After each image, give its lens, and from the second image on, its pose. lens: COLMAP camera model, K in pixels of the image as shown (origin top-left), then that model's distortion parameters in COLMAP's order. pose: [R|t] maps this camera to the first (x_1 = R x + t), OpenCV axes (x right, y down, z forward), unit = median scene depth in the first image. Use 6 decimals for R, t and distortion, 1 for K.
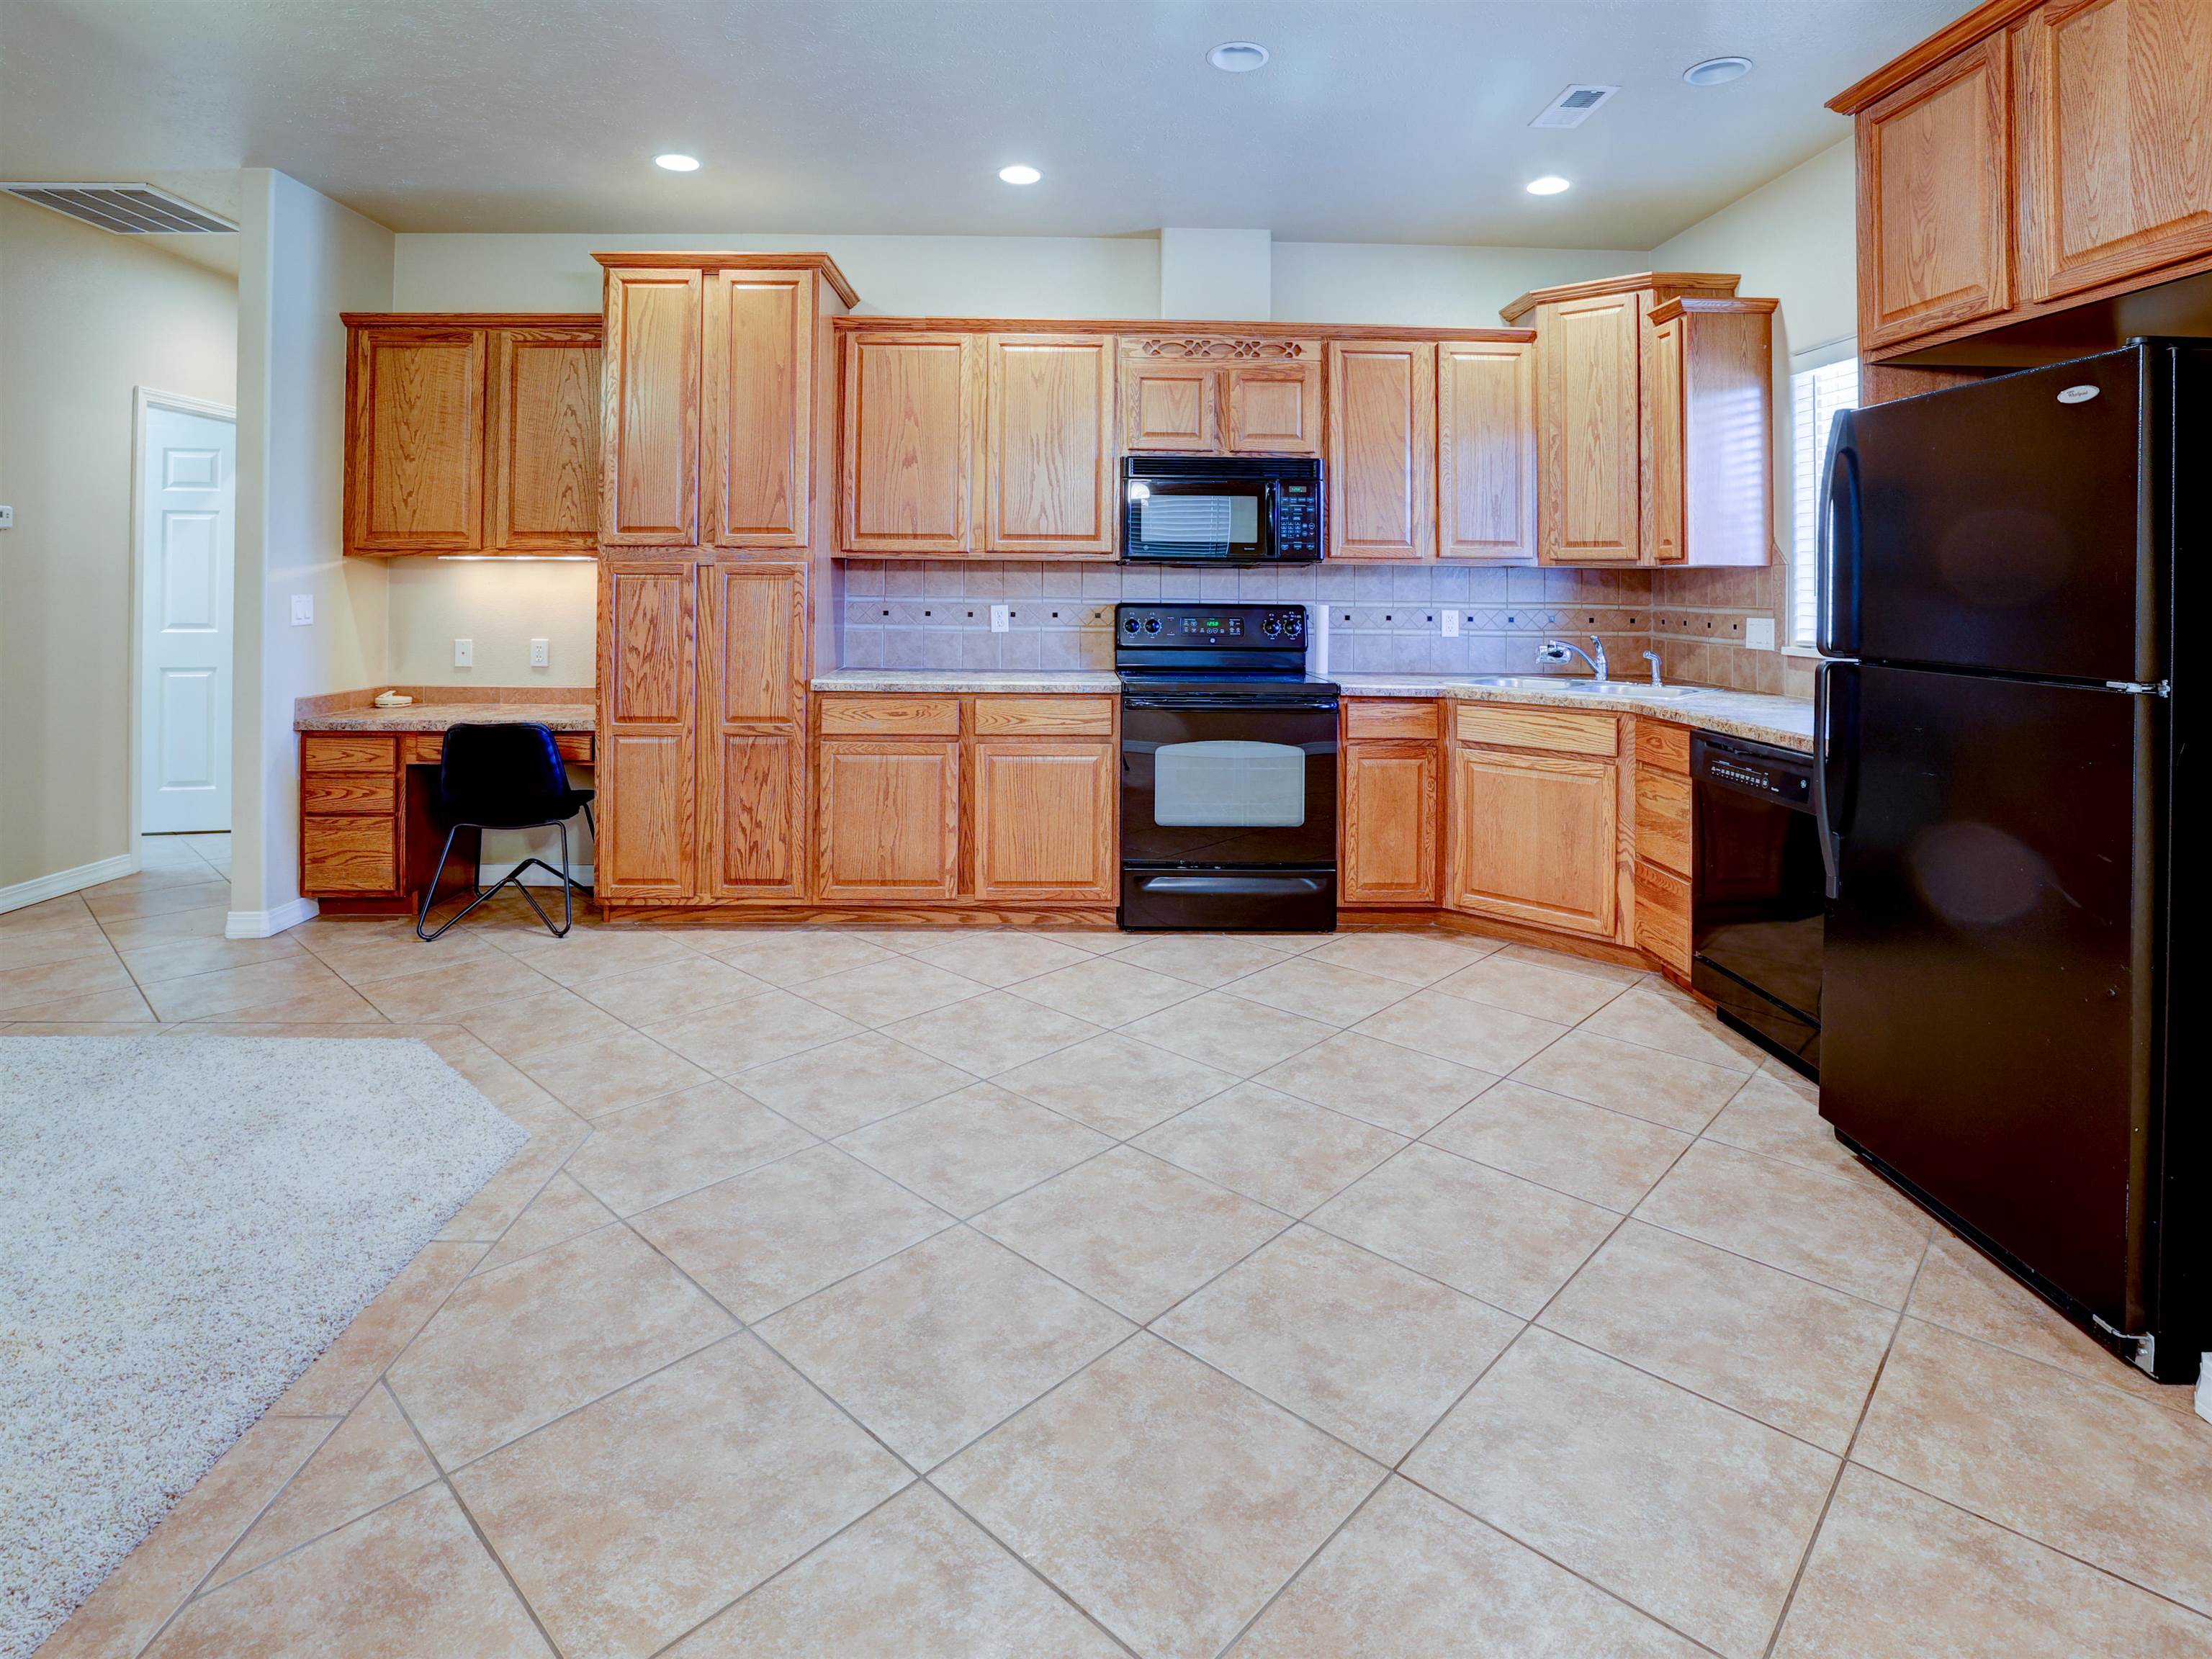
lens RADIAL K [[1156.3, 0, 1110.5], [0, 1156.3, 705.8], [0, 0, 1]] dist [-0.032940, 0.002813]
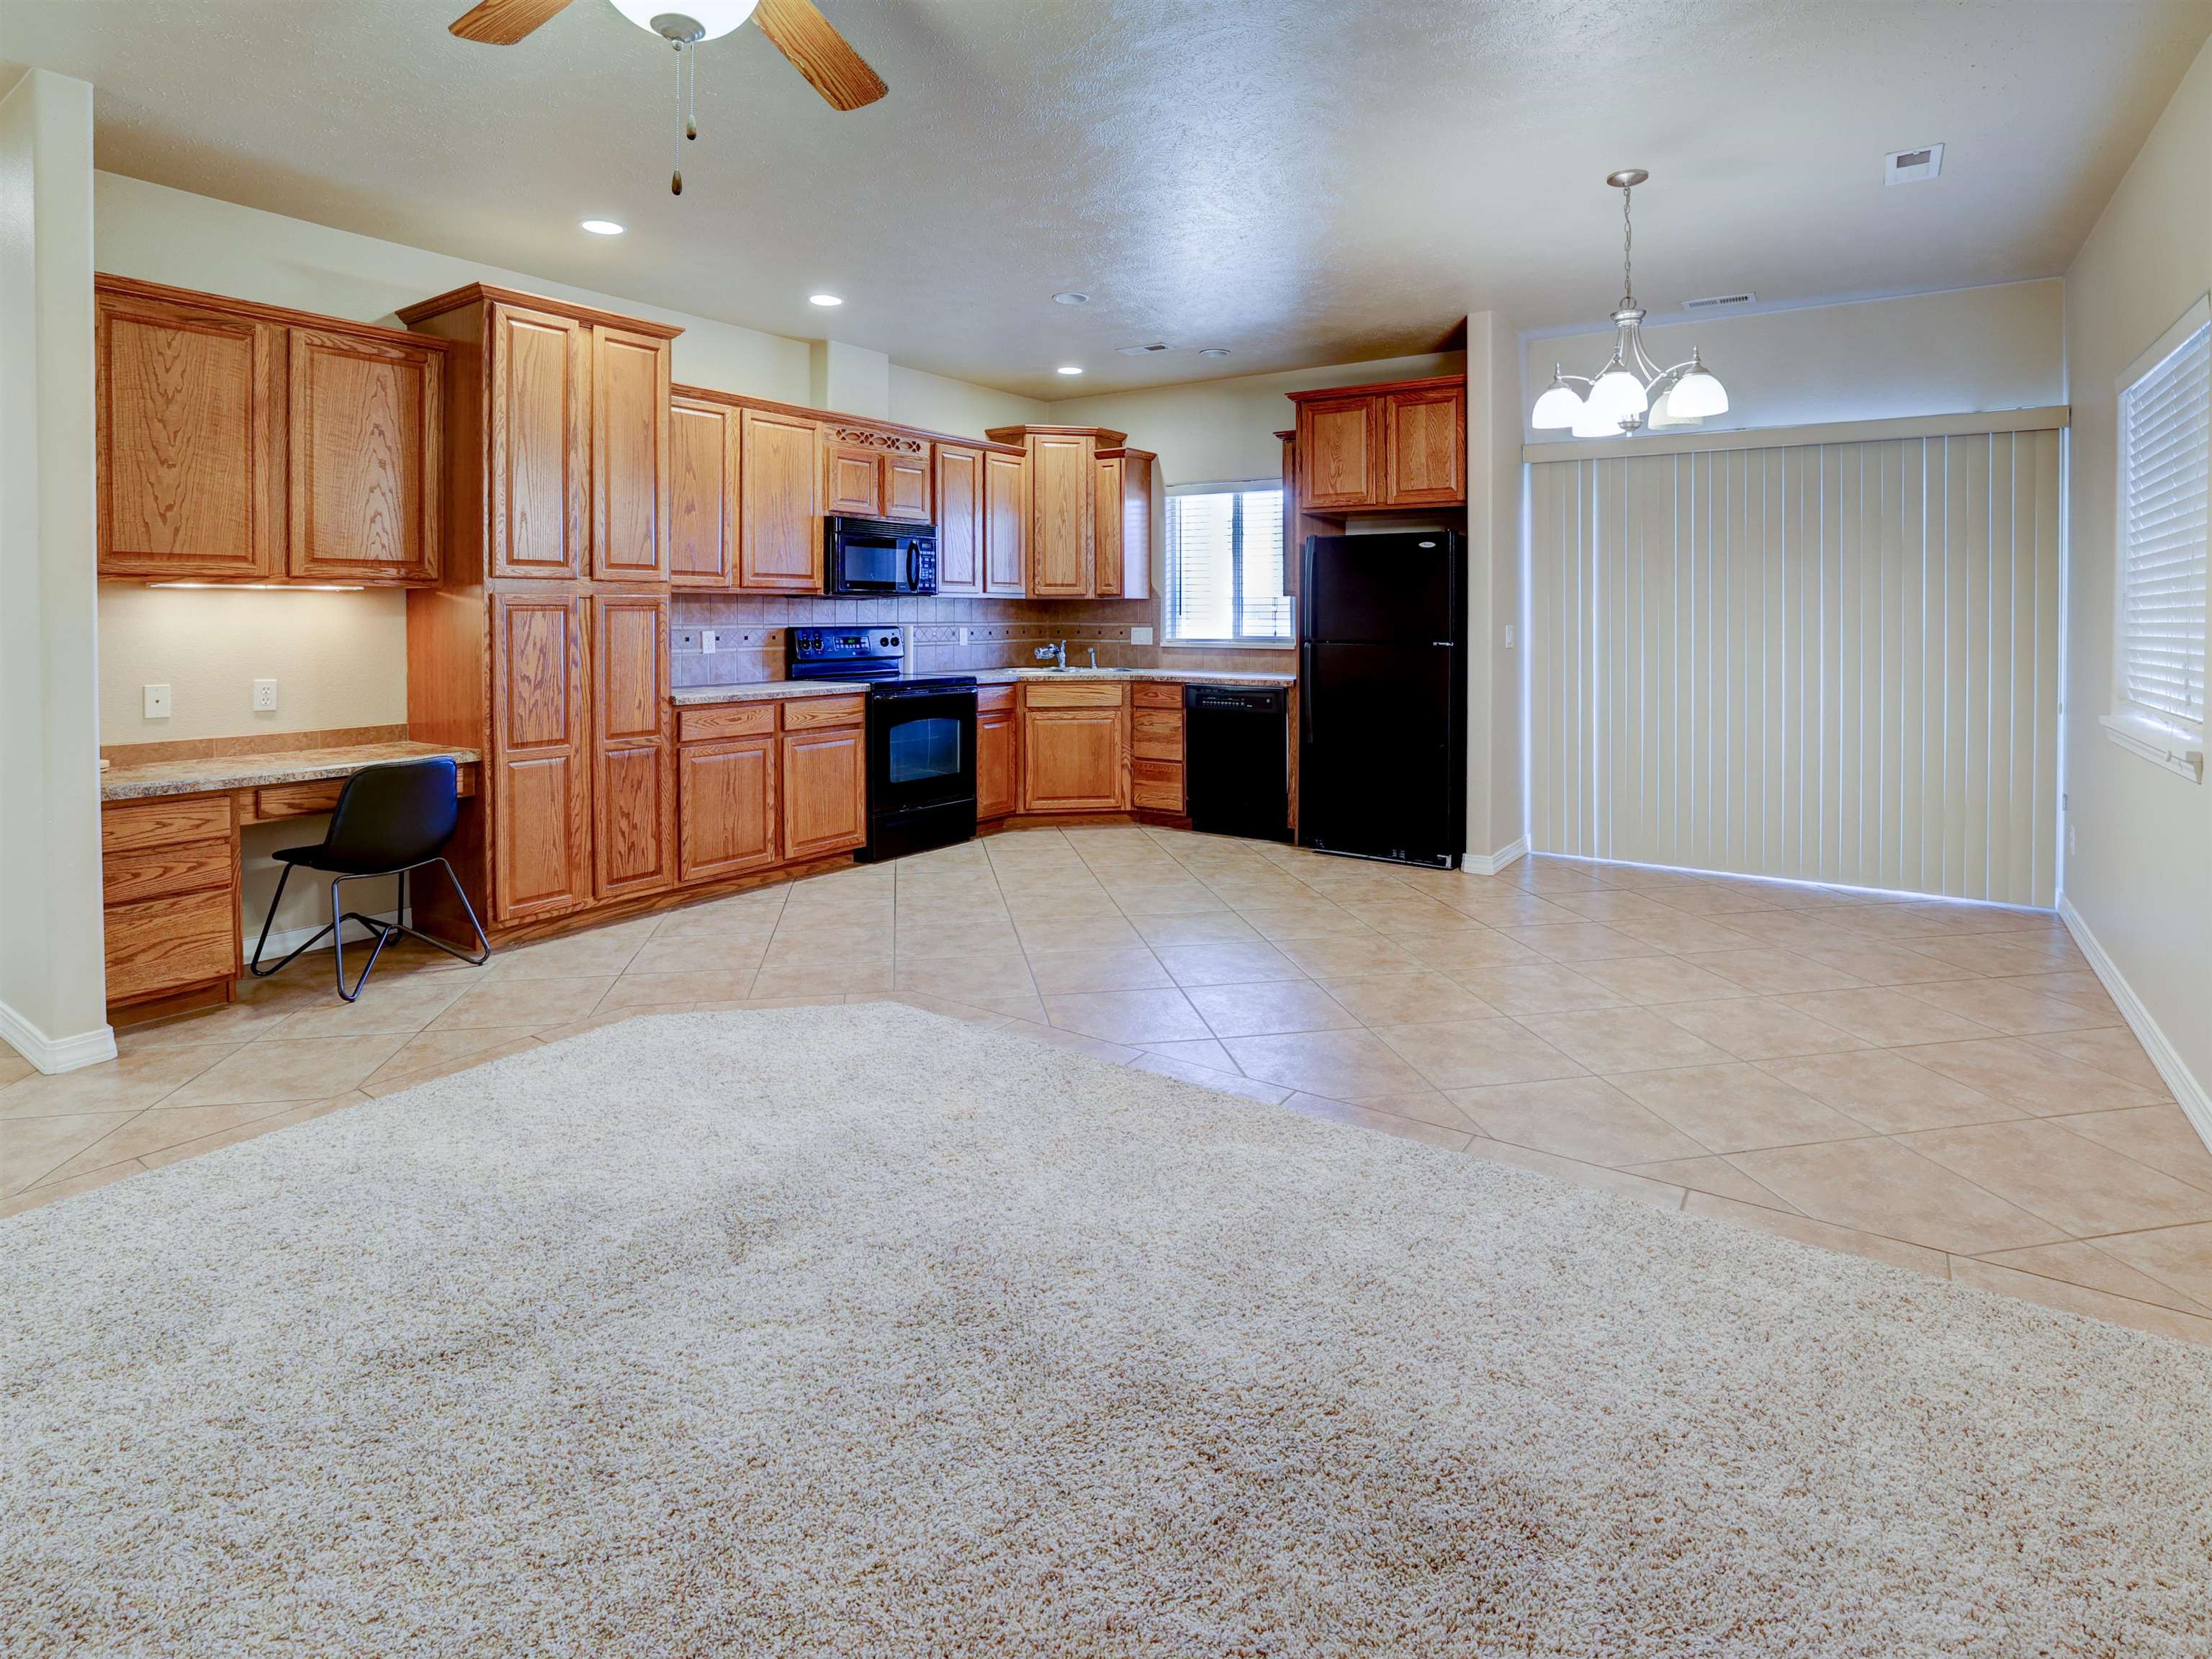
lens RADIAL K [[1083.3, 0, 1106.0], [0, 1083.3, 829.5], [0, 0, 1]] dist [0.001818, 0.000647]
pose [[0.608450, -0.163740, 0.776516, -0.860795], [0.088563, 0.986381, 0.138598, -0.002340], [-0.788635, -0.015559, 0.614665, -0.034211]]
